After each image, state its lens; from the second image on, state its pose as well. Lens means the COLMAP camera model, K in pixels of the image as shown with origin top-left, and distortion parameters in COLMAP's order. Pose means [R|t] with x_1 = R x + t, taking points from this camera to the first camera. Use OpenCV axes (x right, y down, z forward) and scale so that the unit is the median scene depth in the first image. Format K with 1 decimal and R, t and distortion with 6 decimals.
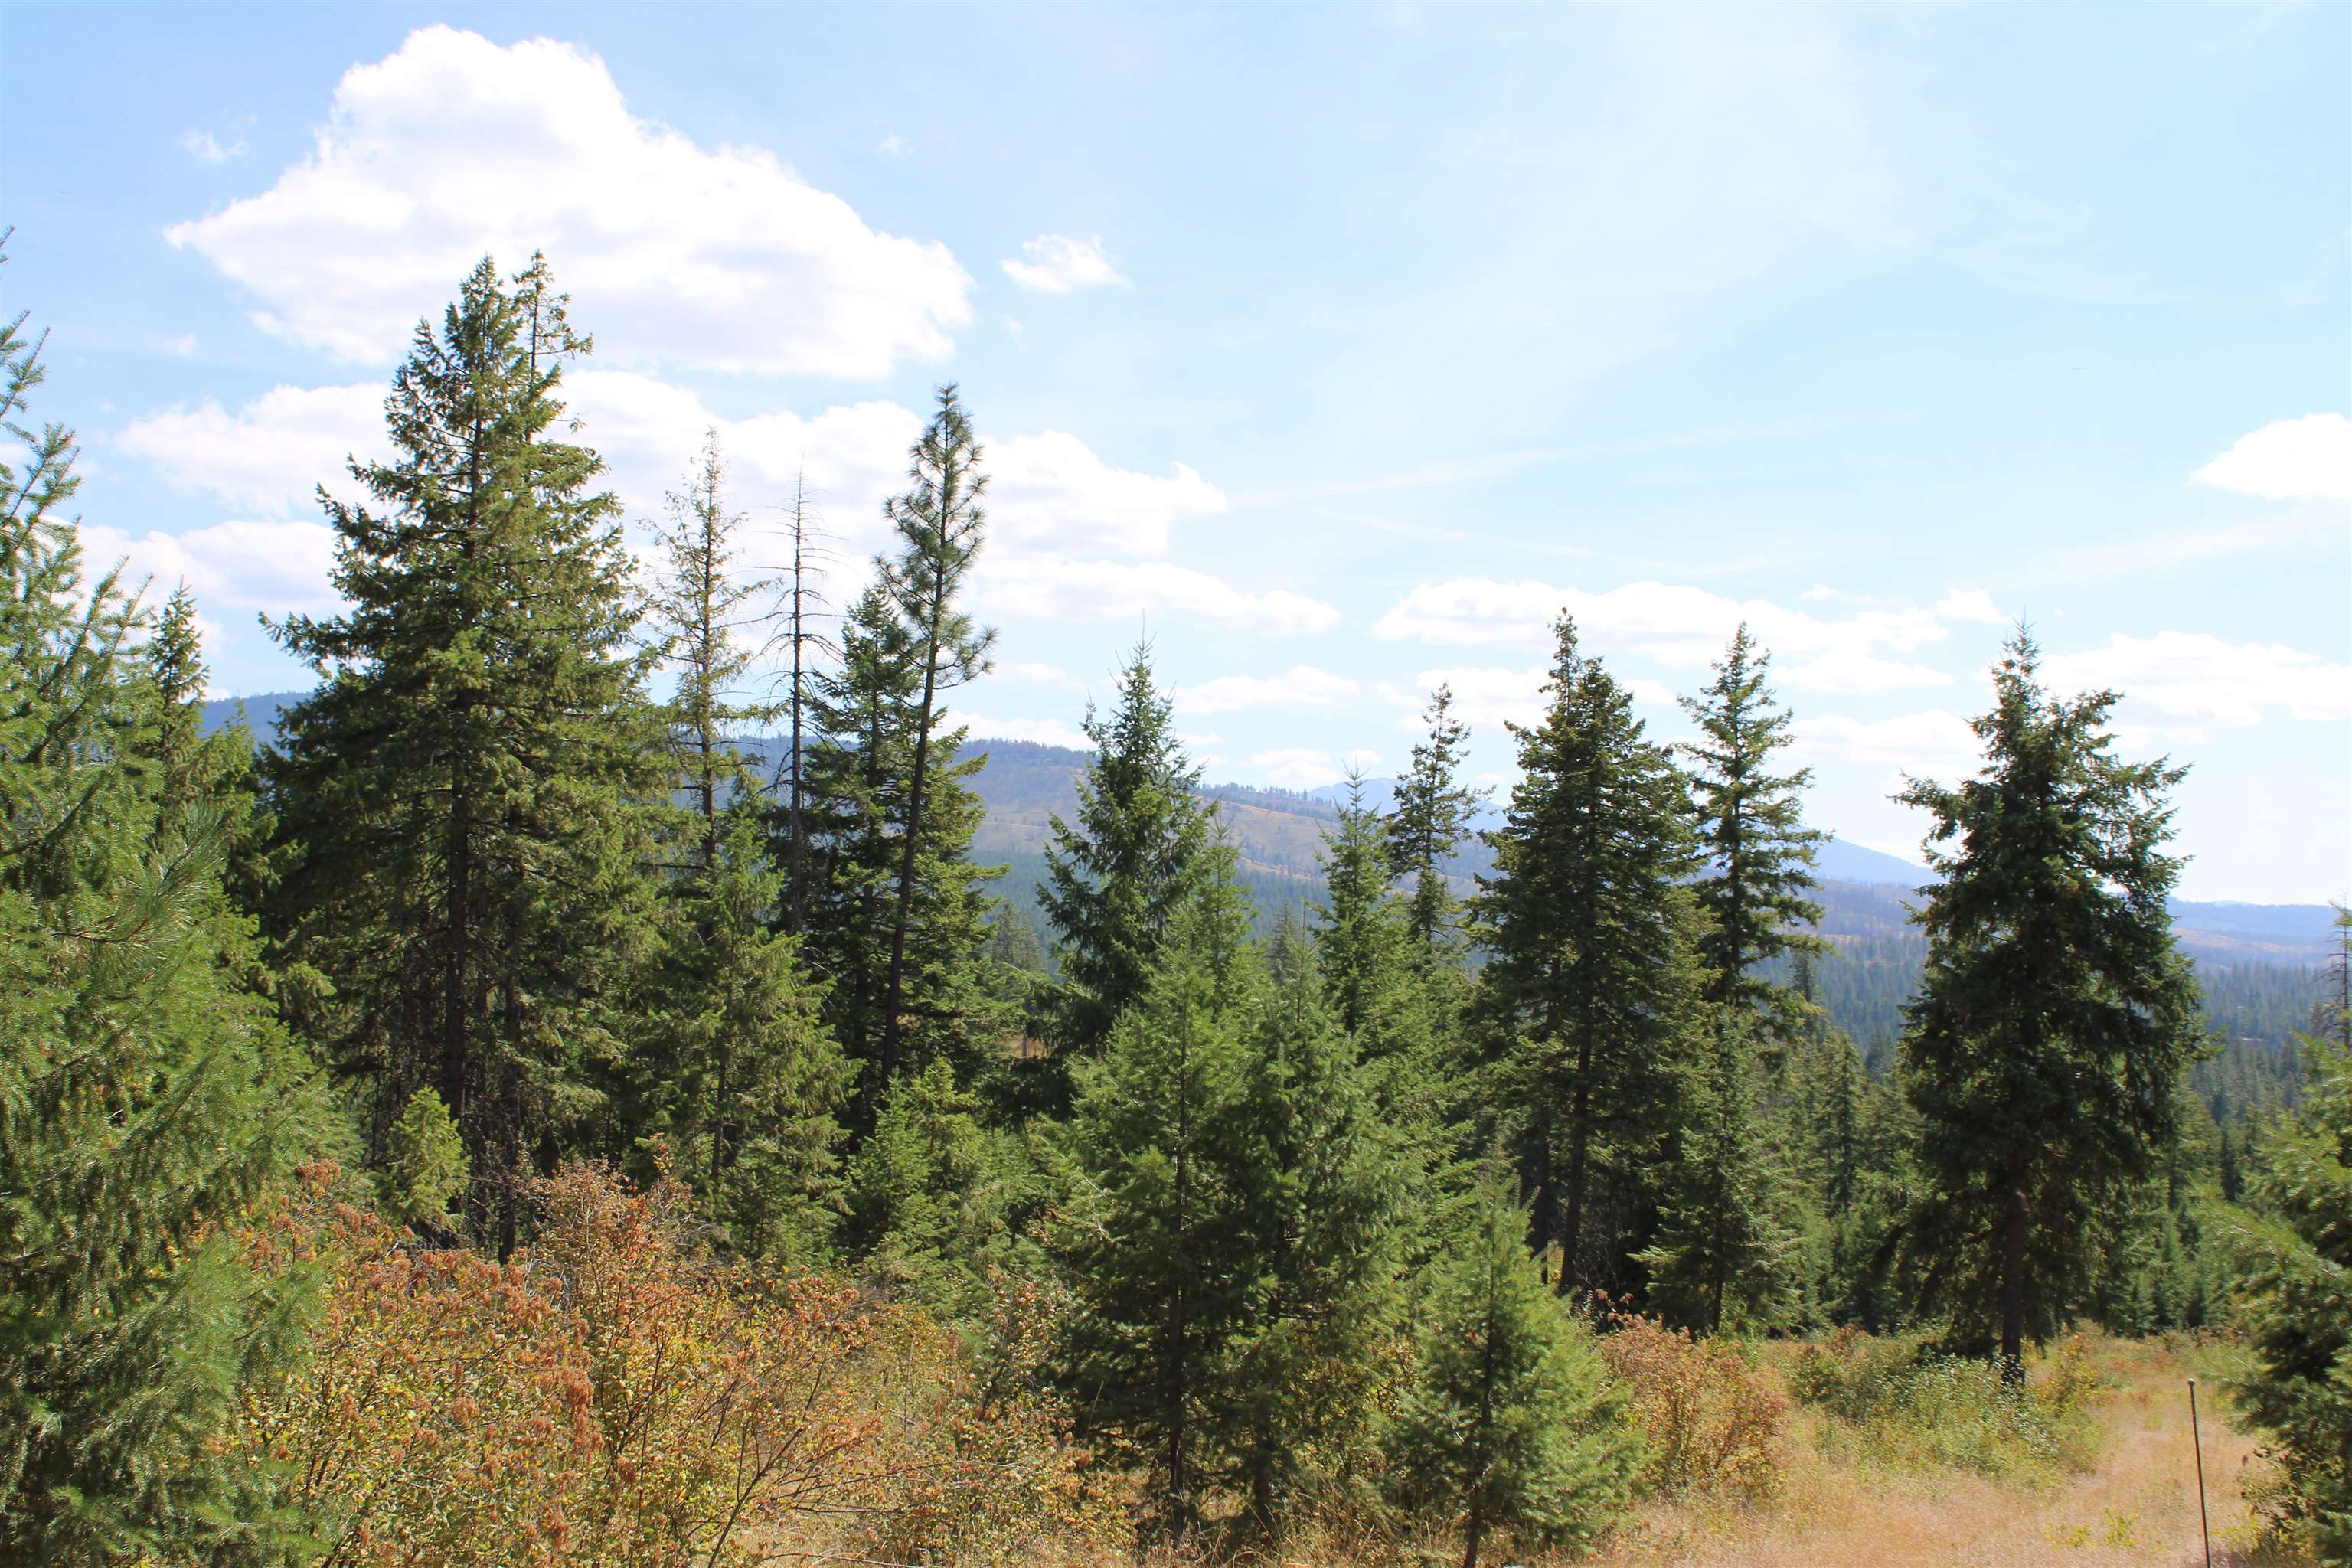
lens RADIAL K [[2571.5, 0, 1176.0], [0, 2571.5, 784.0], [0, 0, 1]] dist [-0.136235, 0.169304]
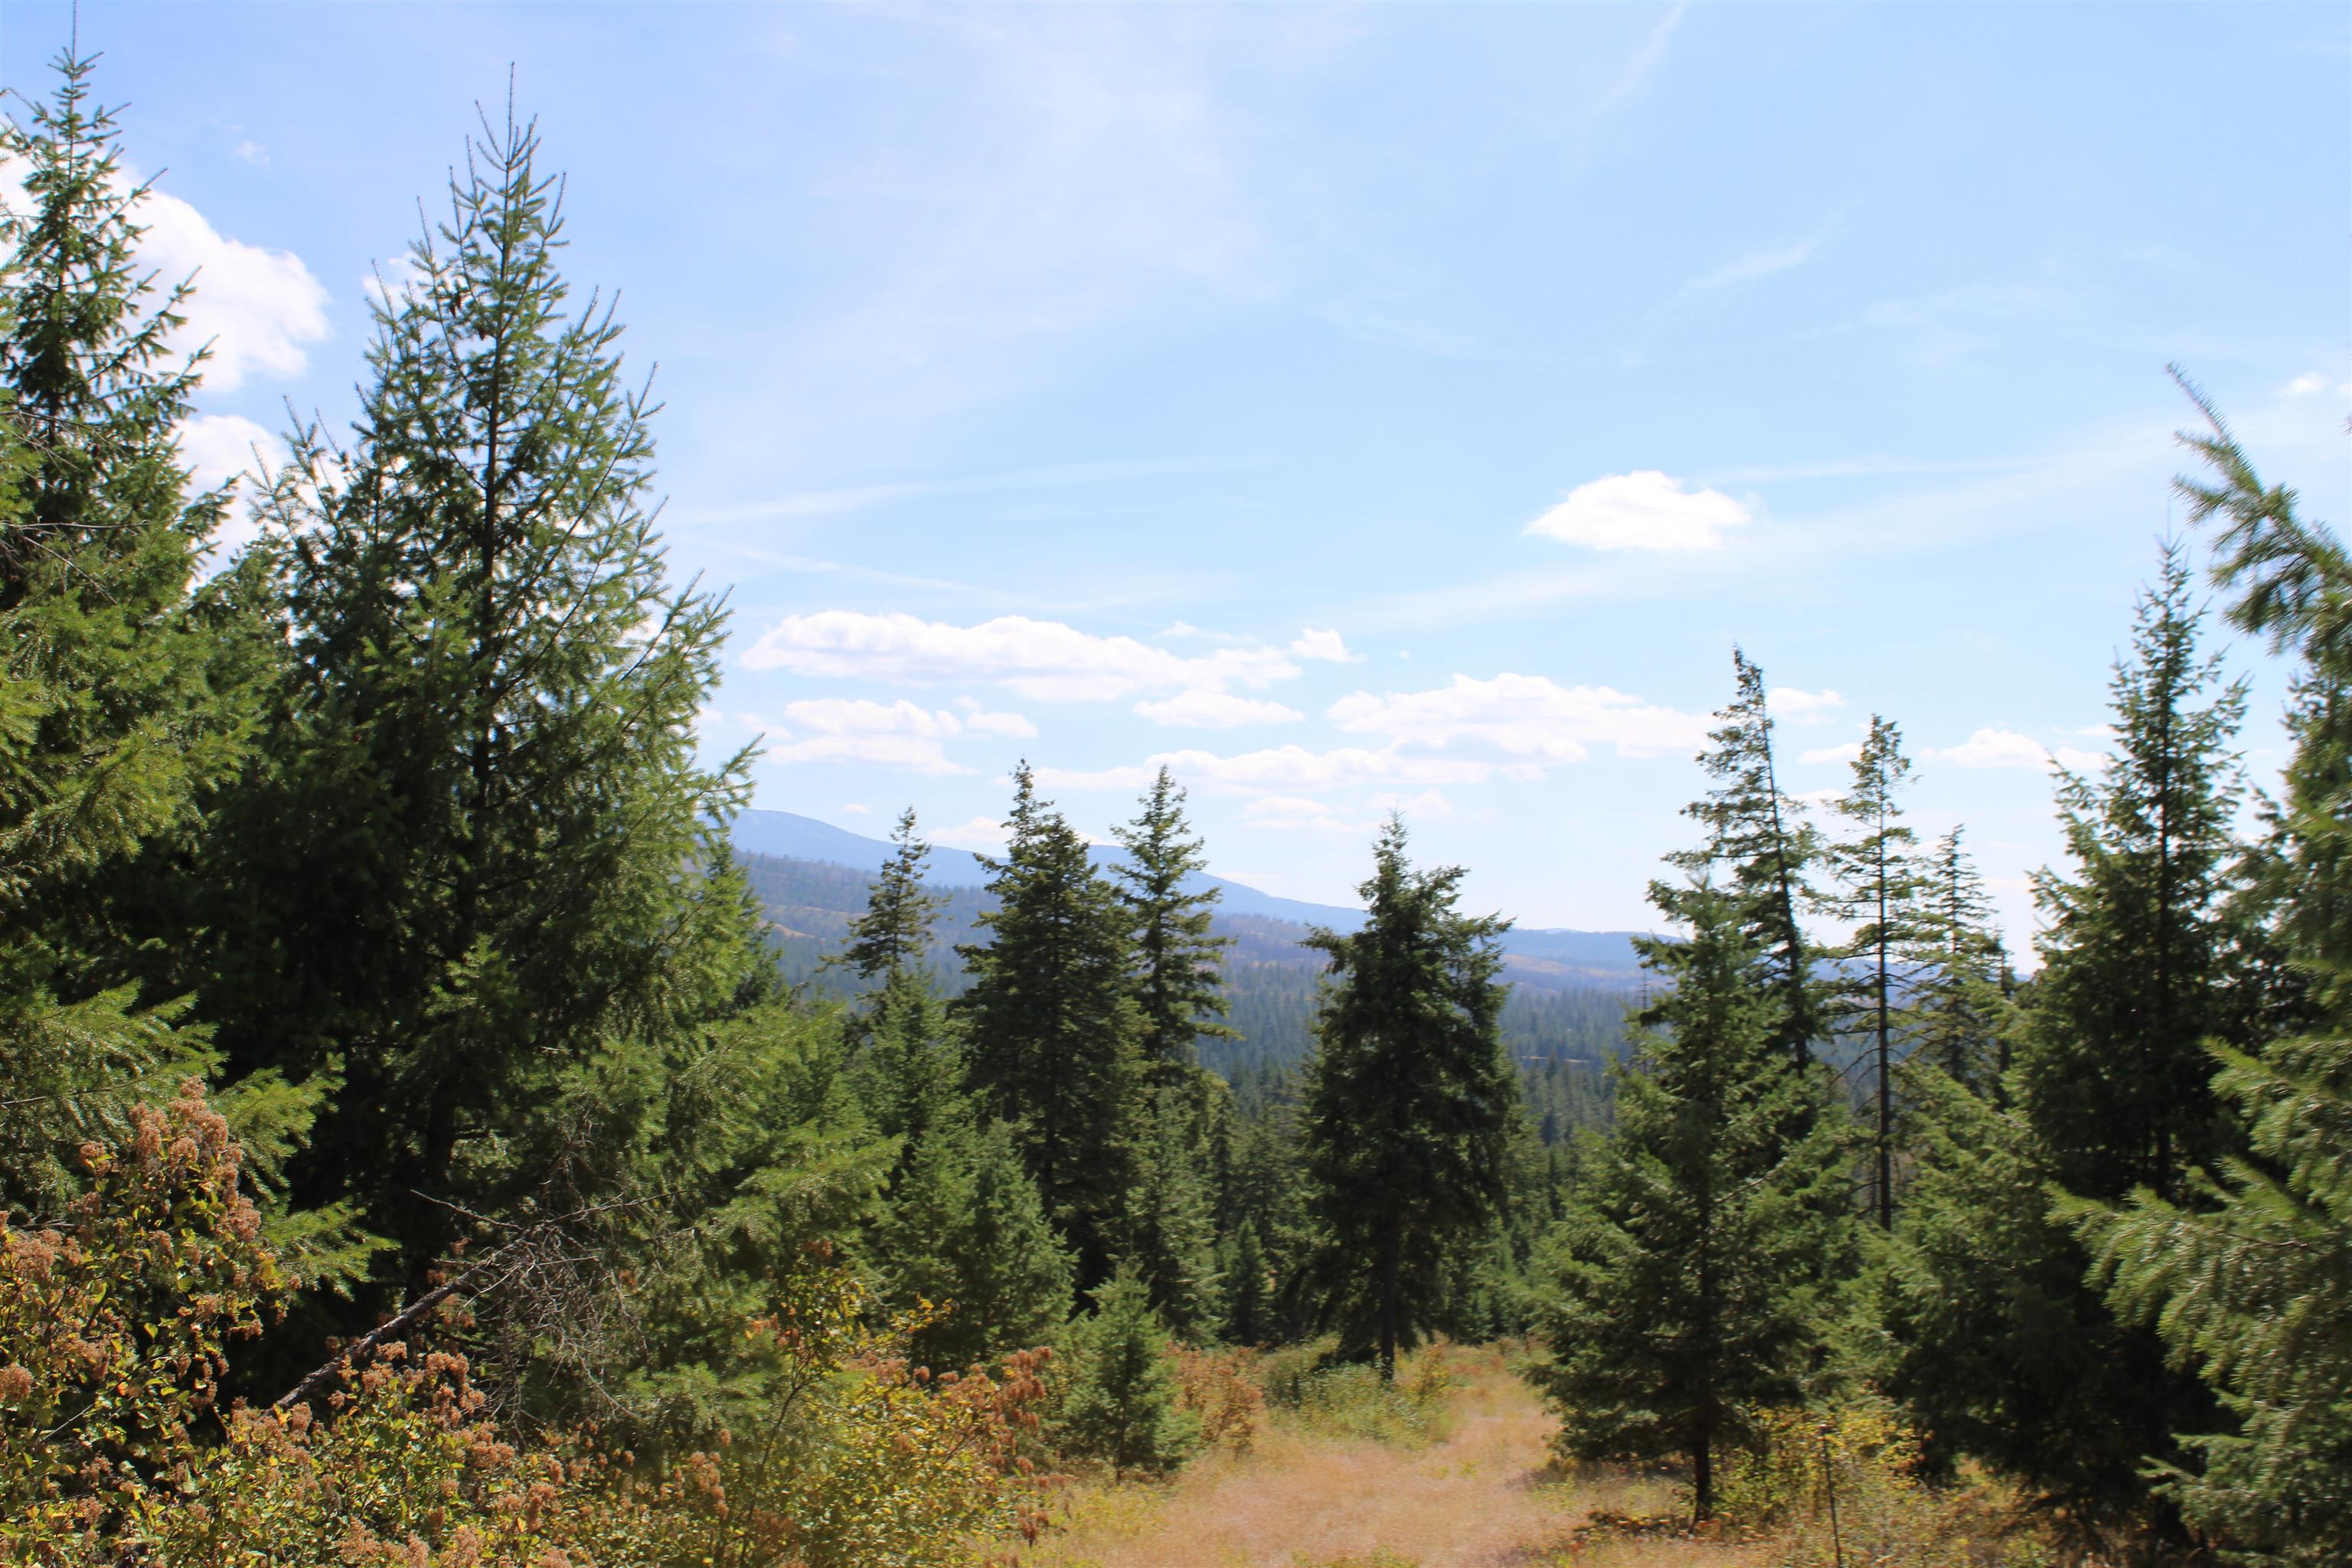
lens RADIAL K [[2571.5, 0, 1176.0], [0, 2571.5, 784.0], [0, 0, 1]] dist [-0.136235, 0.169304]
pose [[0.969739, 0.006530, 0.244058, -0.106440], [-0.003660, 0.999919, -0.012213, -0.060311], [-0.244118, 0.010950, 0.969684, -0.278266]]
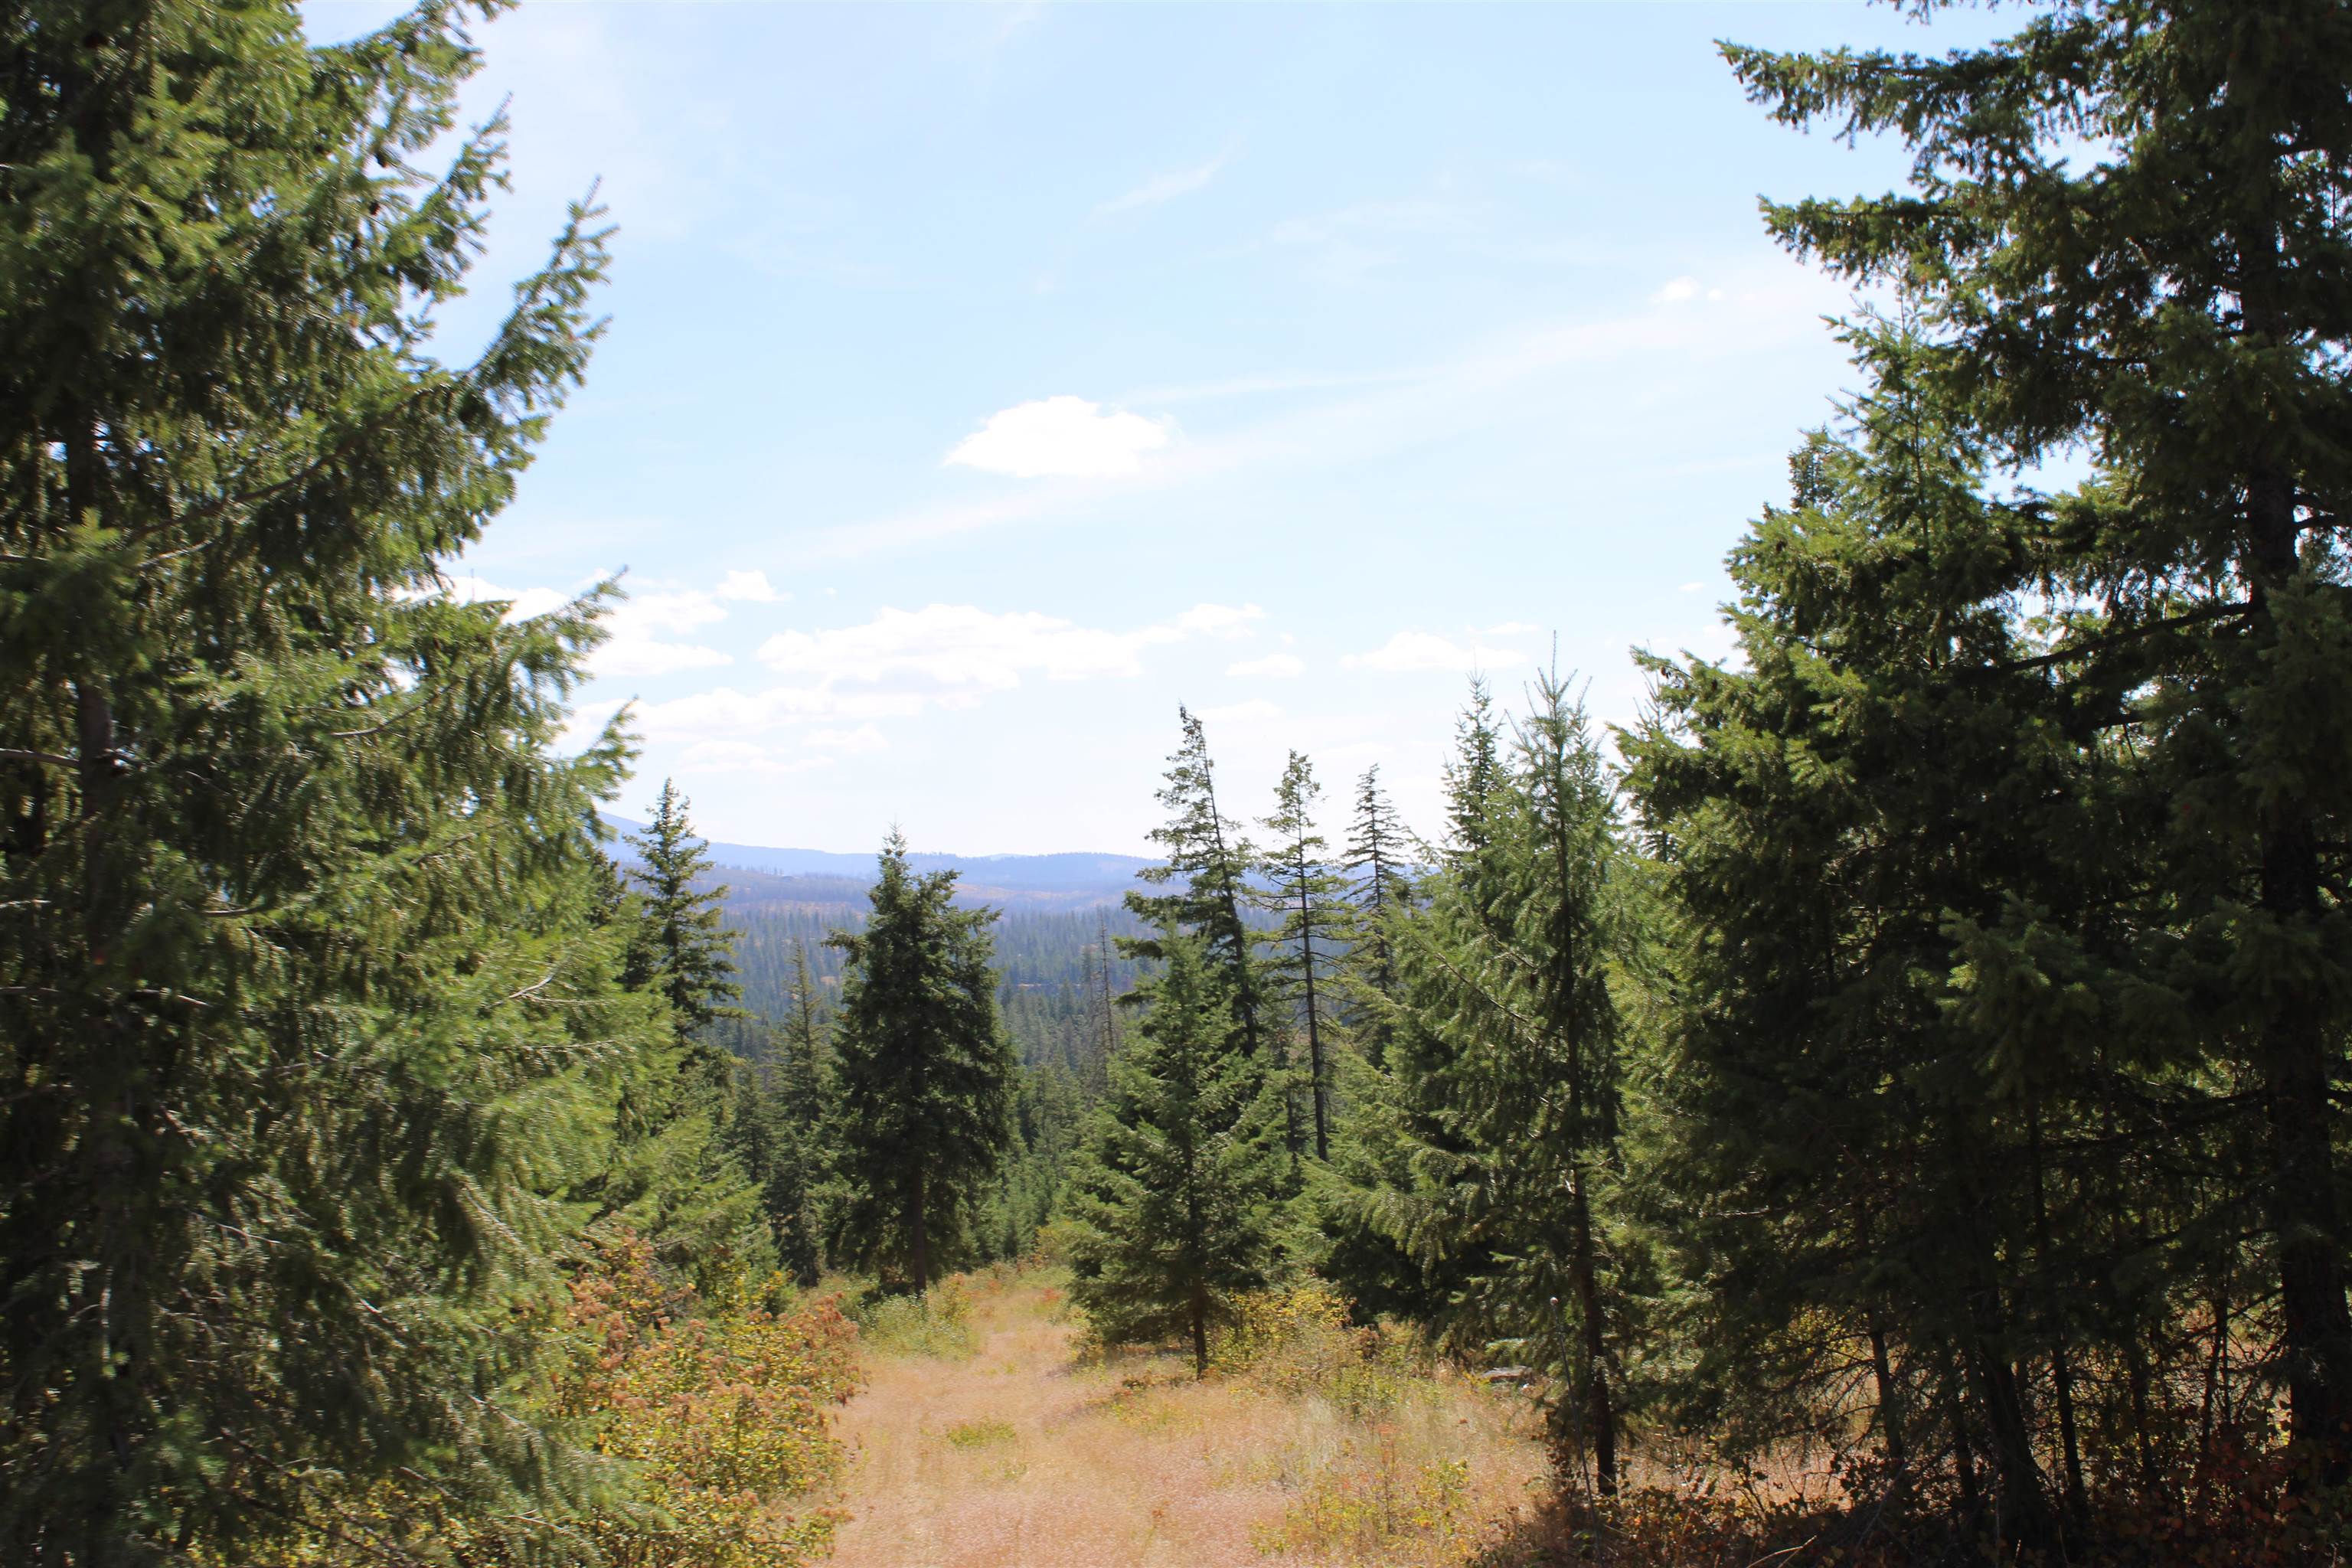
lens RADIAL K [[2584.9, 0, 1178.4], [0, 2584.9, 896.5], [0, 0, 1]] dist [-0.160894, 0.003476]
pose [[0.892272, -0.076835, 0.444912, -0.213830], [0.054601, 0.996544, 0.062597, -0.107501], [-0.448184, -0.031561, 0.893384, -0.481953]]
